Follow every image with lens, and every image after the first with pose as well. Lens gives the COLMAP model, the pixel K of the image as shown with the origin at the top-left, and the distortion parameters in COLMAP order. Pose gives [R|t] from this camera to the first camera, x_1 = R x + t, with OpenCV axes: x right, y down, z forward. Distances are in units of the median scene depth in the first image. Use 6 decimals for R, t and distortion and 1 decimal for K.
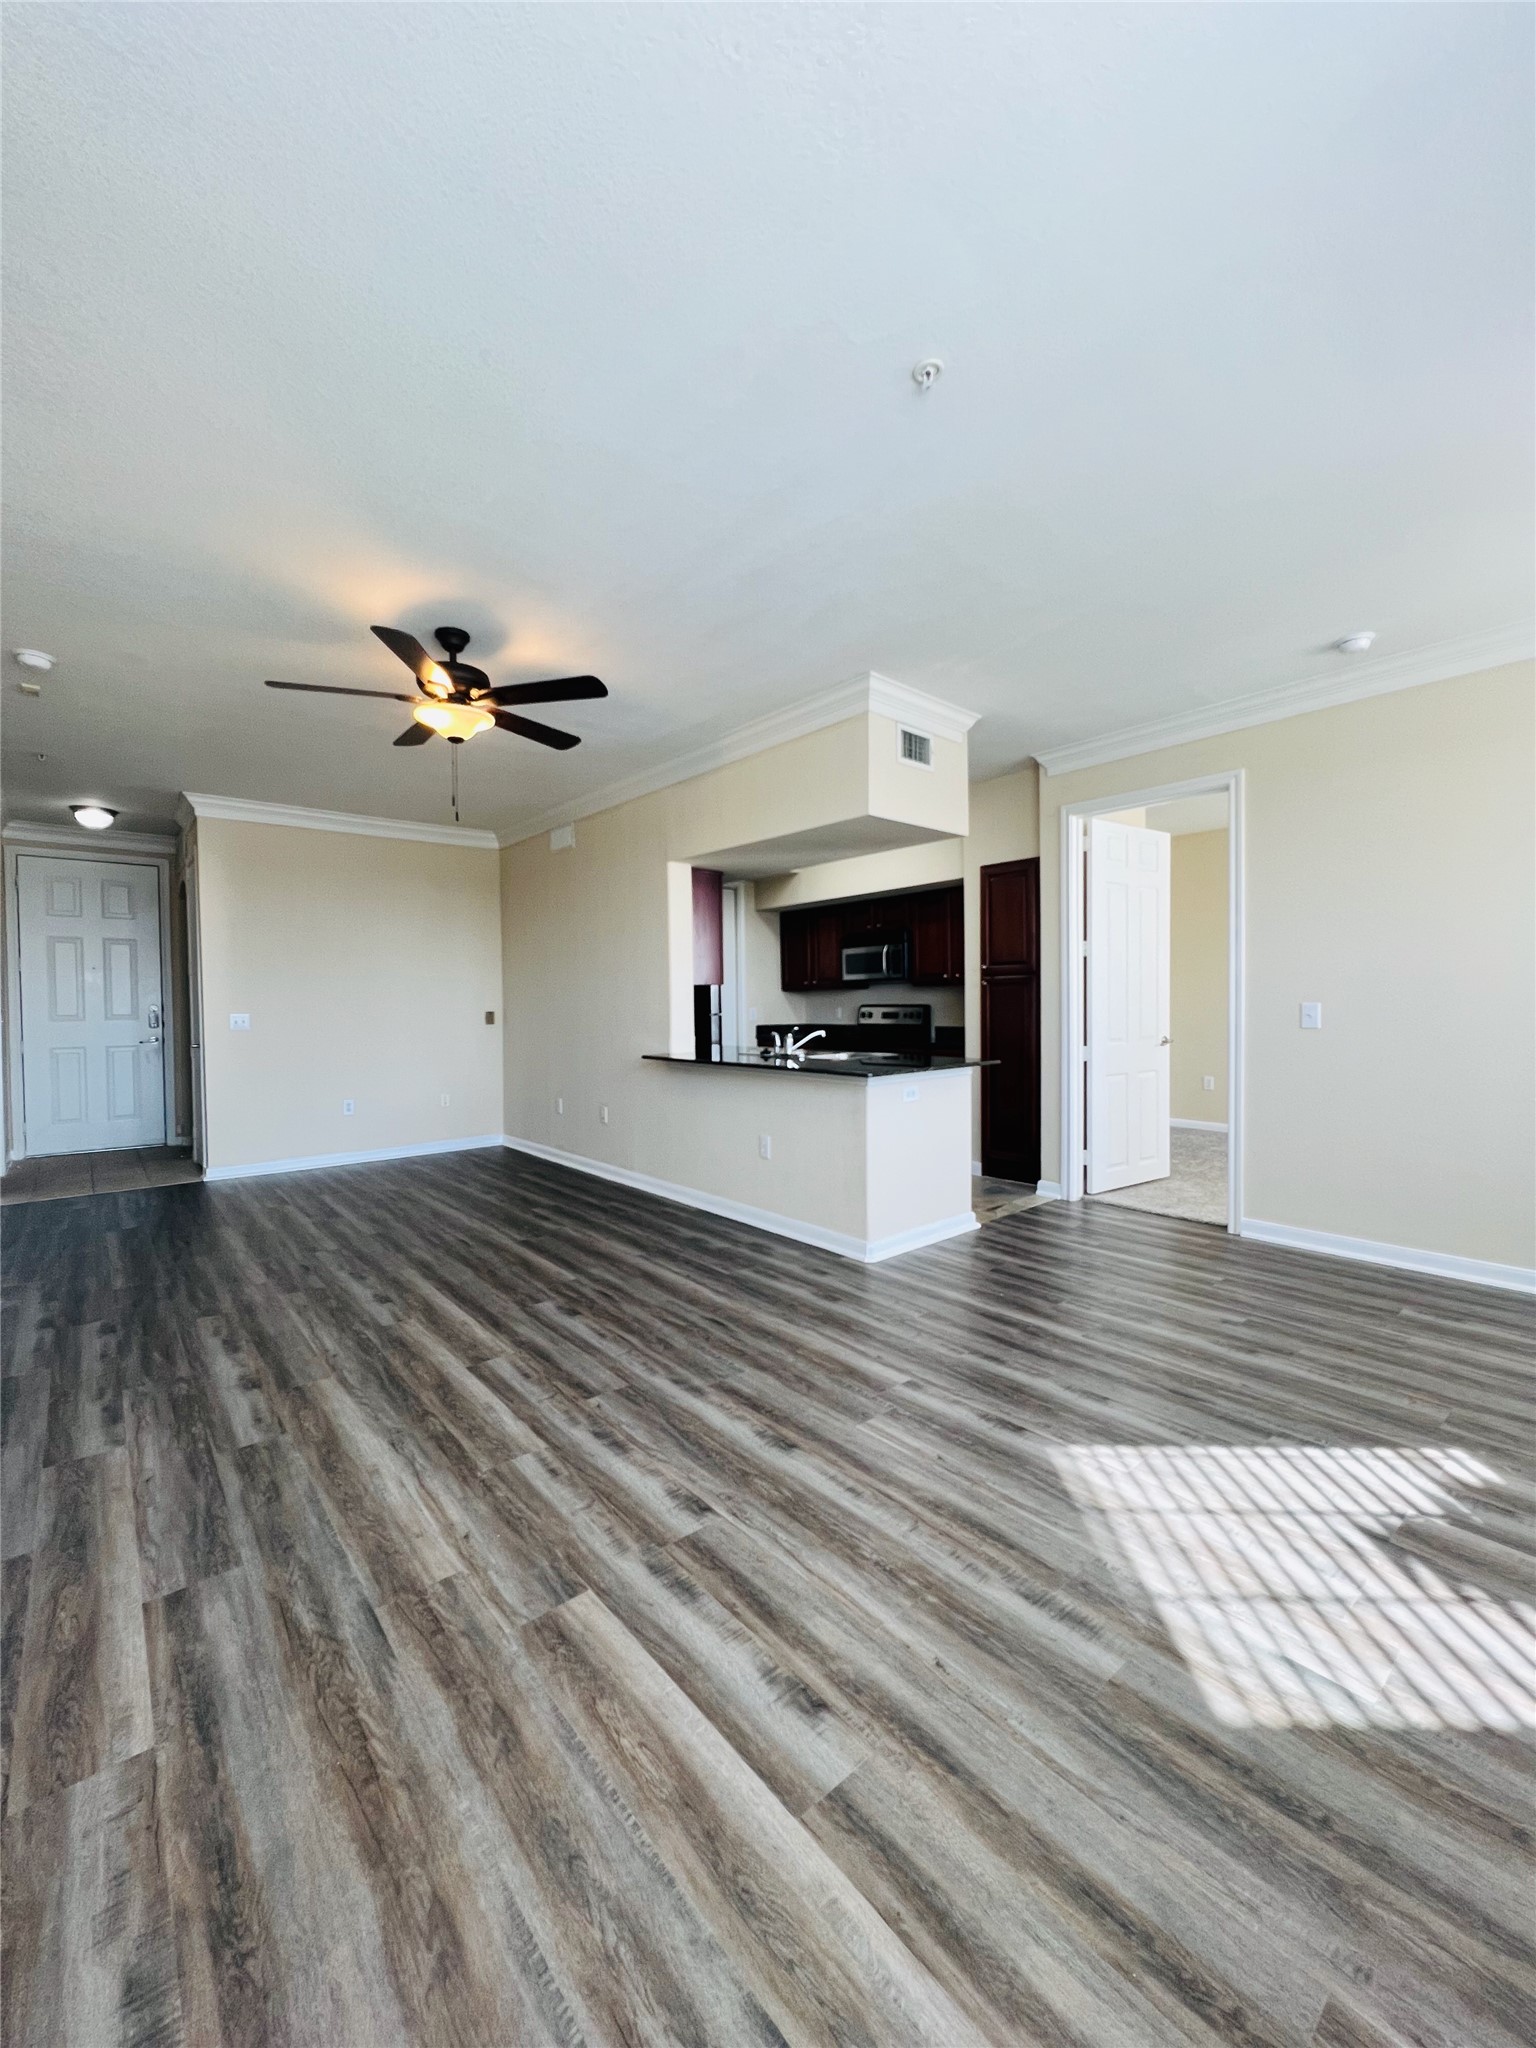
lens RADIAL K [[815.5, 0, 763.4], [0, 815.5, 1021.2], [0, 0, 1]] dist [-0.001472, -0.000095]
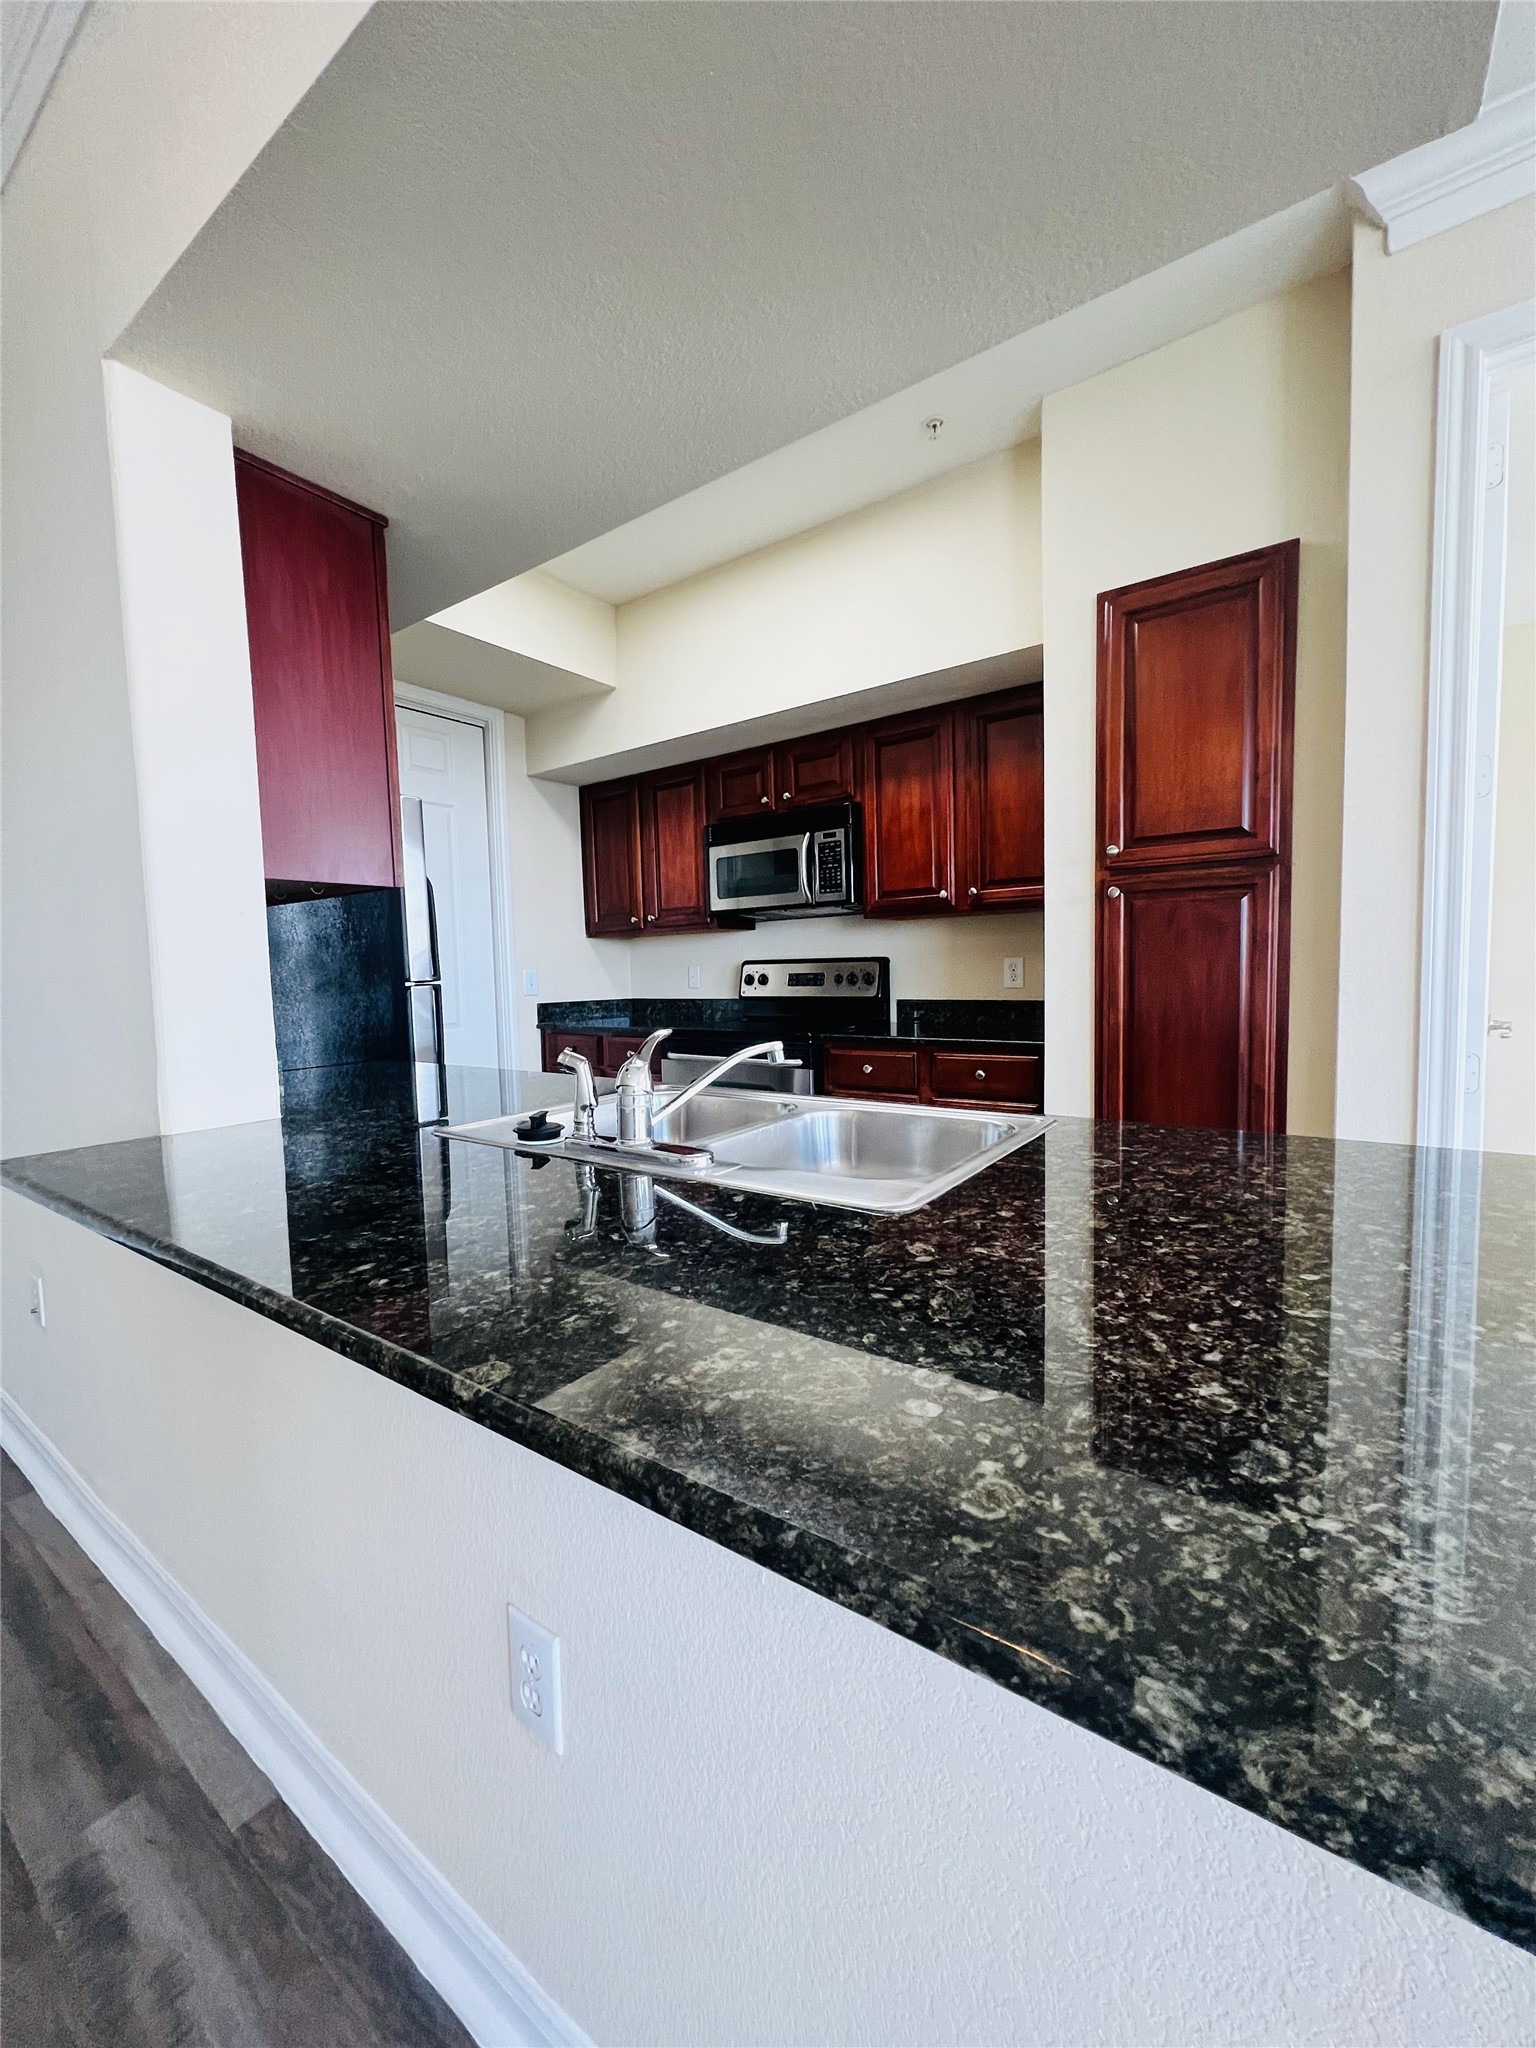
lens RADIAL K [[815.5, 0, 760.0], [0, 815.5, 1027.5], [0, 0, 1]] dist [-0.001472, -0.000095]
pose [[0.972210, -0.030956, 0.232056, 0.008171], [0.019431, 0.998469, 0.051787, -0.004286], [-0.233304, -0.045839, 0.971323, 0.523789]]
